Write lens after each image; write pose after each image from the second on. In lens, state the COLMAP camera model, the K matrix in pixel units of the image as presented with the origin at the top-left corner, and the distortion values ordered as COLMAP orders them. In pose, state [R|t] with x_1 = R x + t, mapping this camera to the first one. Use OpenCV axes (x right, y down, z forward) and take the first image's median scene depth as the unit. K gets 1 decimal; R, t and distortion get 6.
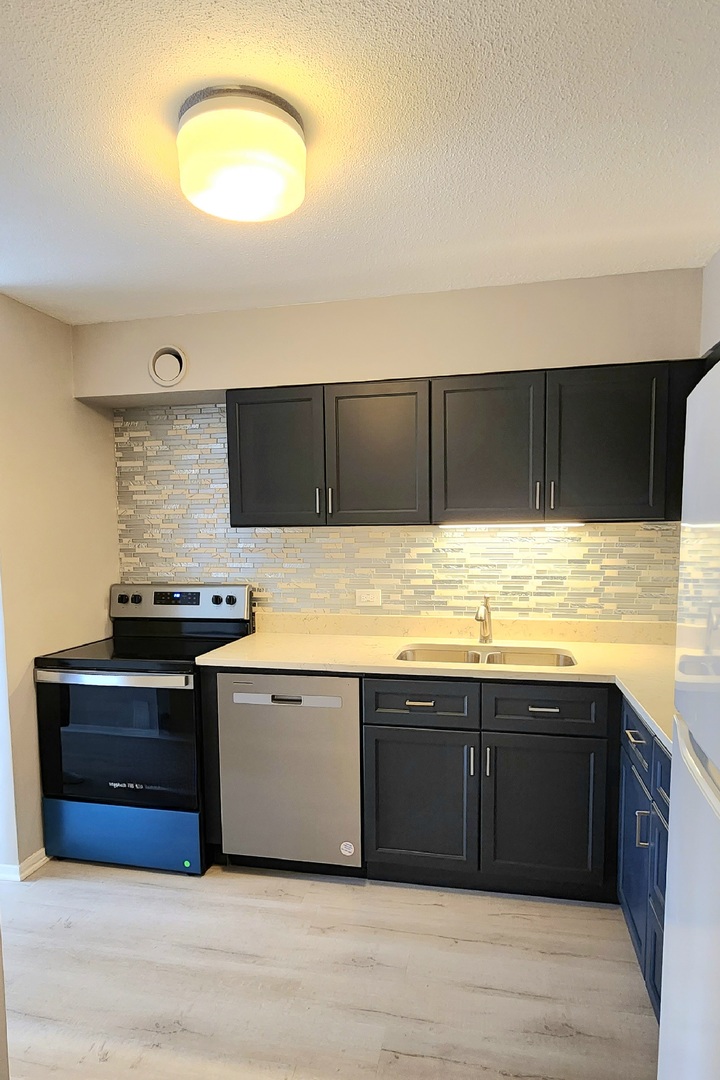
lens RADIAL K [[622.5, 0, 361.5], [0, 622.5, 589.9], [0, 0, 1]] dist [-0.000115, -0.000628]
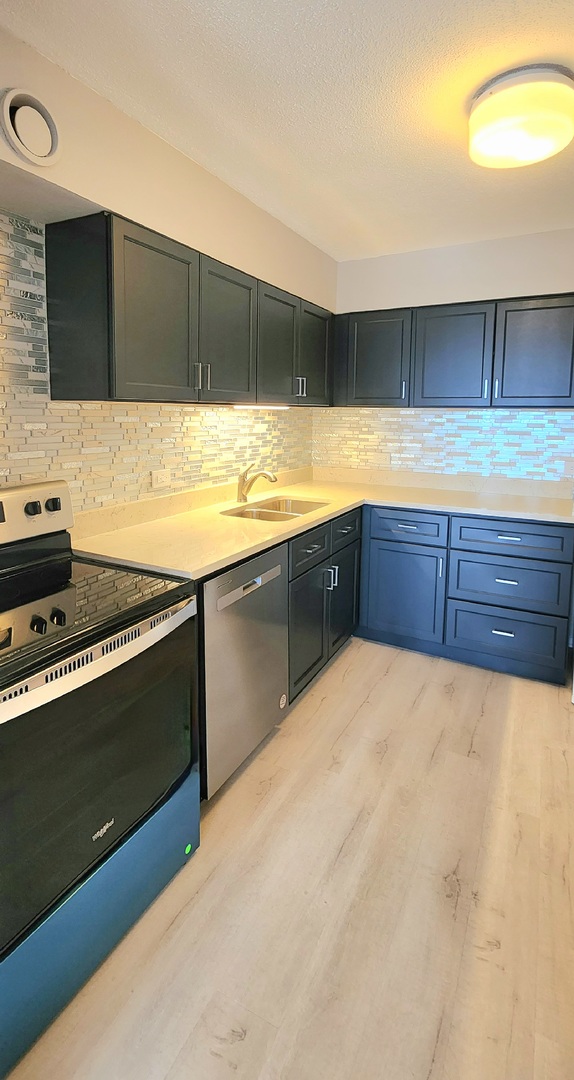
lens RADIAL K [[493.7, 0, 292.4], [0, 493.7, 463.0], [0, 0, 1]] dist [-0.000735, 0.000012]
pose [[0.275972, -0.085285, 0.957374, -0.711153], [0.073982, 0.994986, 0.067309, -0.050985], [-0.958314, 0.052253, 0.280898, 0.627679]]
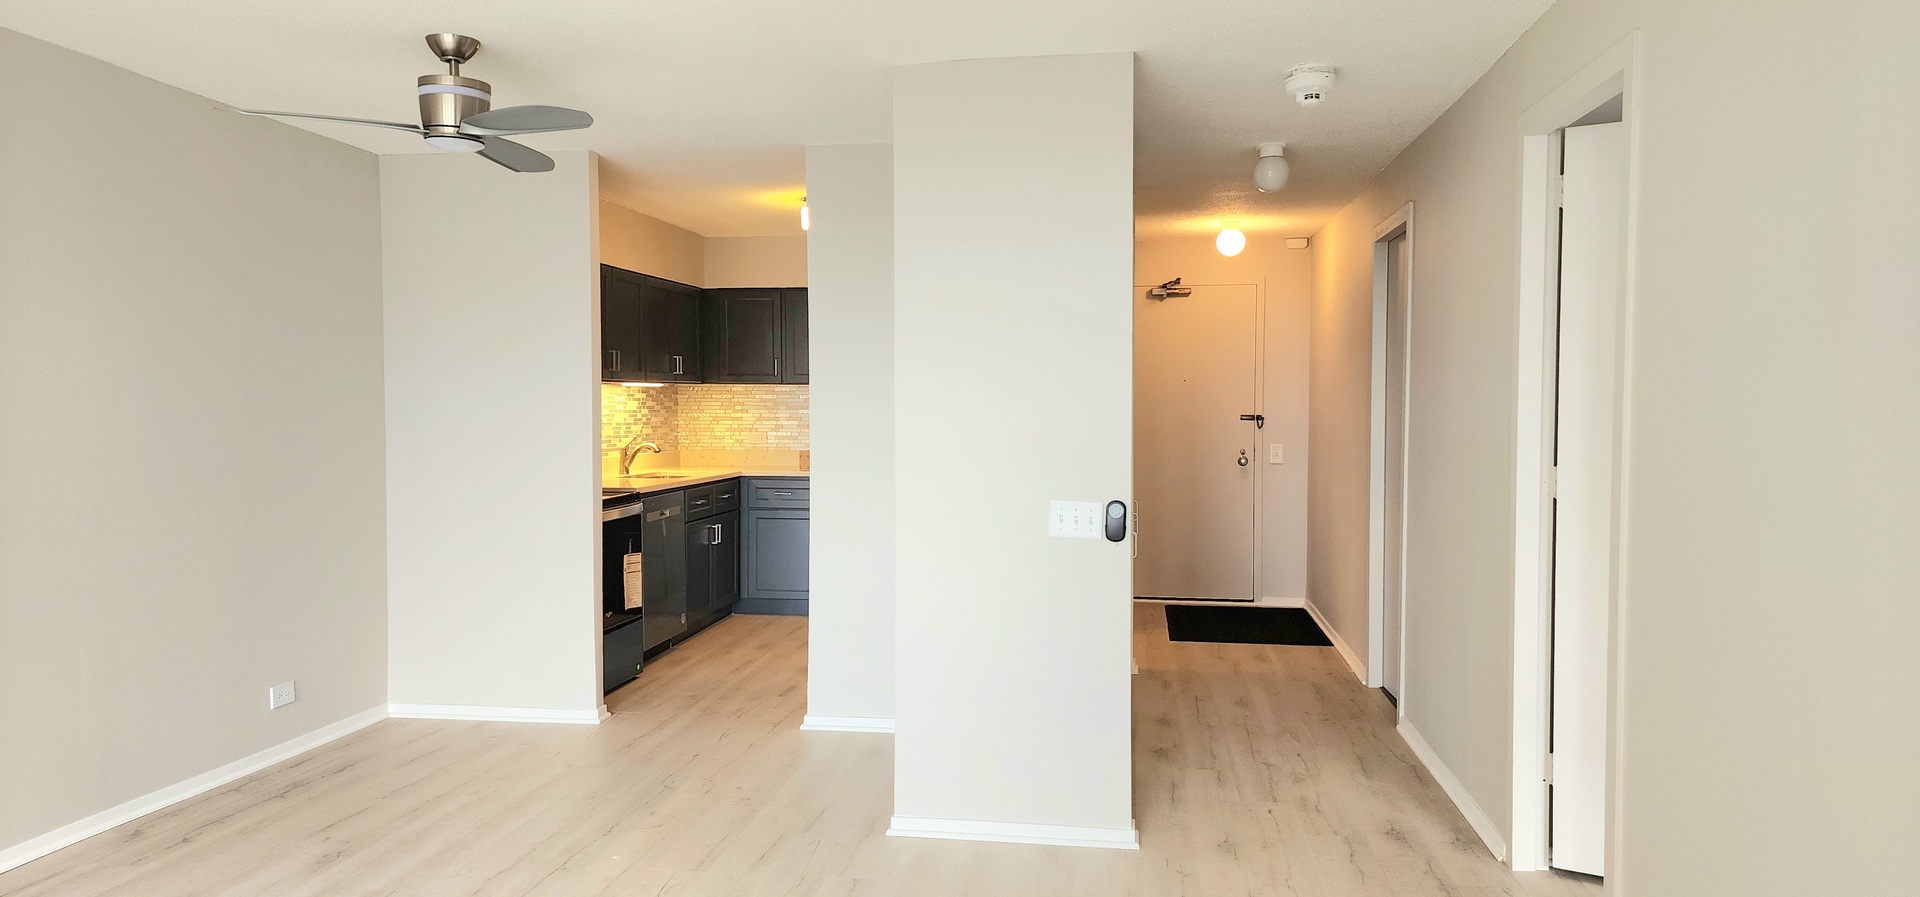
lens RADIAL K [[1232.2, 0, 960.0], [0, 1232.2, 448.5], [0, 0, 1]] dist [0.002260, 0.000076]
pose [[-0.057795, -0.030262, 0.997870, -2.399980], [0.088630, 0.995438, 0.035321, 0.002509], [-0.994386, 0.090483, -0.054850, 0.445894]]
